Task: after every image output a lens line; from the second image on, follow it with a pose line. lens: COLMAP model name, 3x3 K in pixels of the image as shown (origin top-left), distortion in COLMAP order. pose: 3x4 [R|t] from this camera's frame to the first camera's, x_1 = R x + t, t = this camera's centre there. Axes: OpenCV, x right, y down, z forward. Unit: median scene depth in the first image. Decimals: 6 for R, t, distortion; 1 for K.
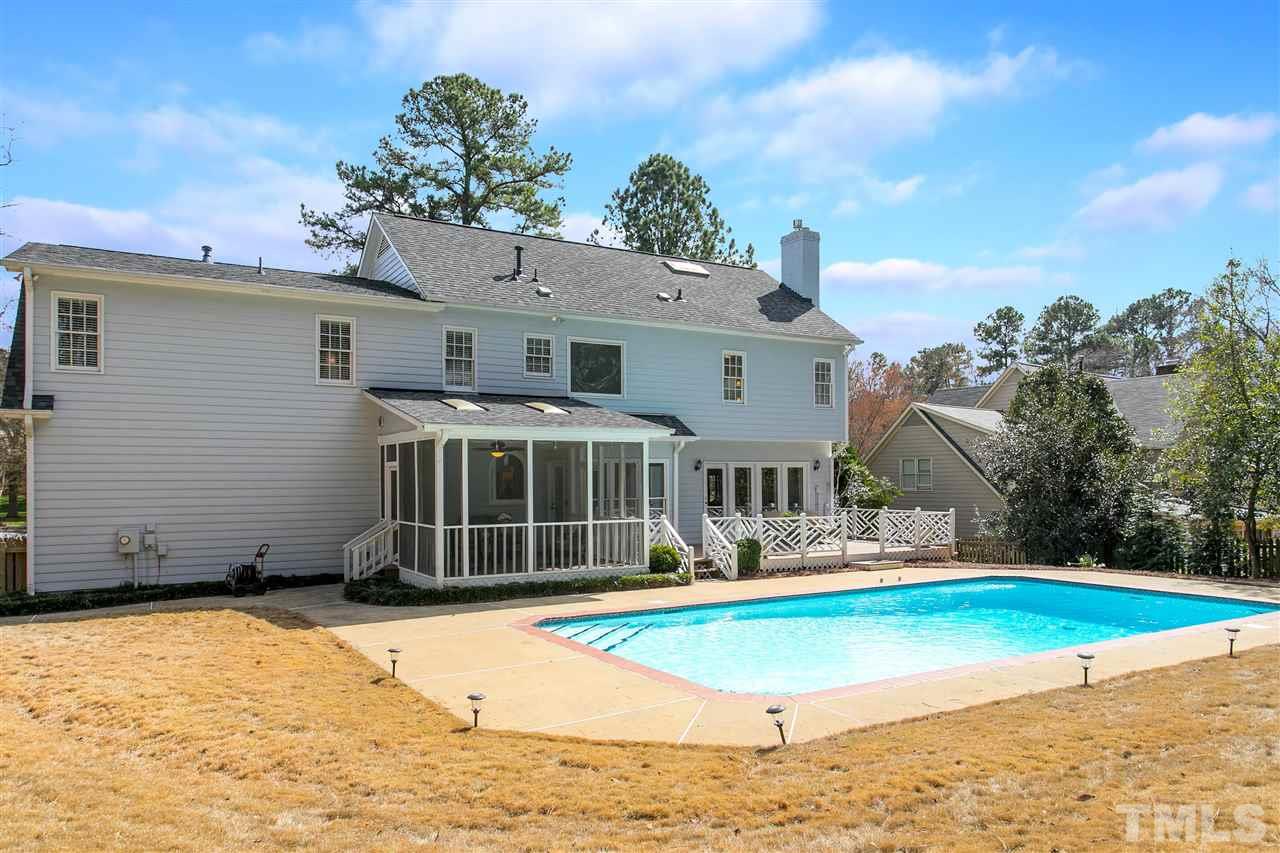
lens RADIAL K [[1159.8, 0, 639.9], [0, 1159.8, 488.3], [0, 0, 1]] dist [0.022640, 0.003603]
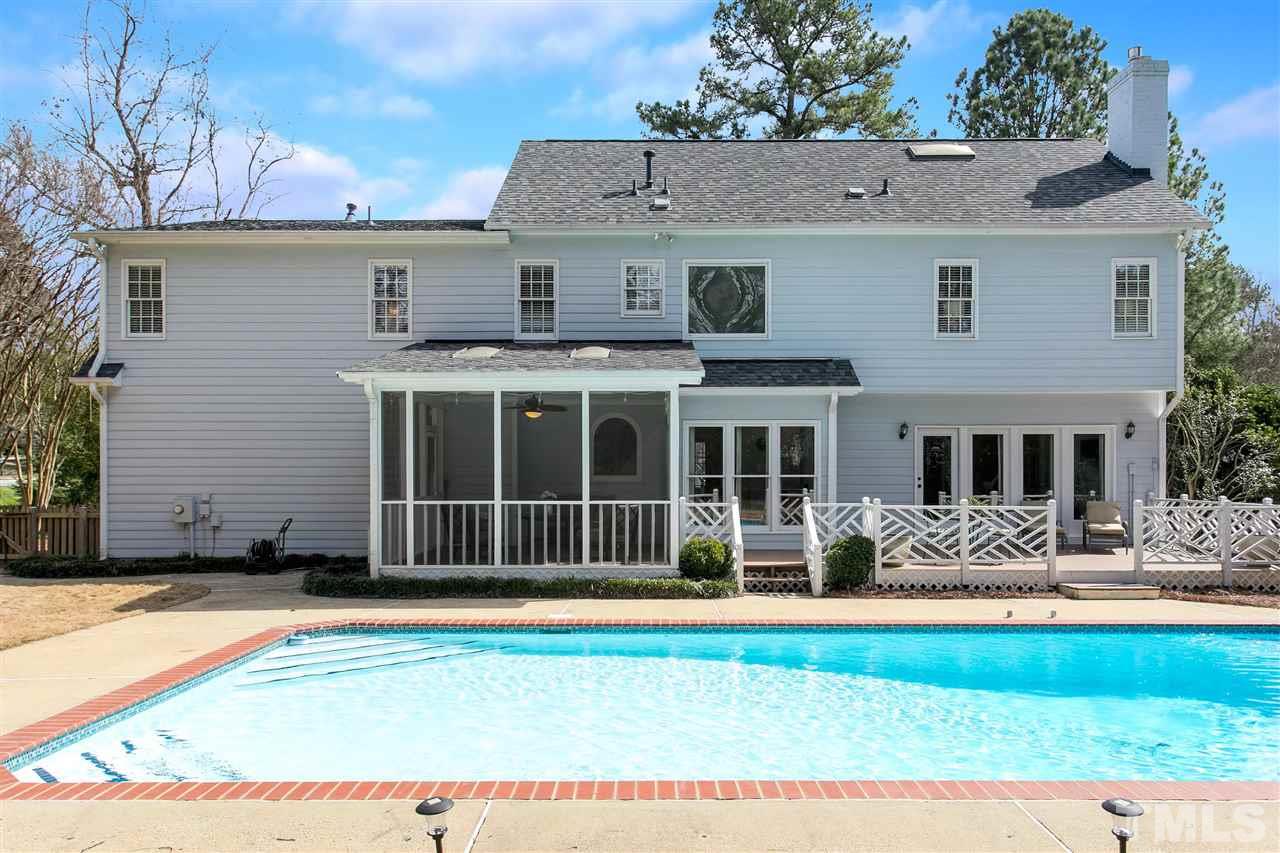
lens RADIAL K [[1159.8, 0, 639.9], [0, 1159.8, 488.3], [0, 0, 1]] dist [0.022640, 0.003603]
pose [[0.789846, 0.012226, -0.613183, 0.414873], [-0.014013, 0.999900, 0.001887, 0.017899], [0.613145, 0.007102, 0.789939, 0.425598]]
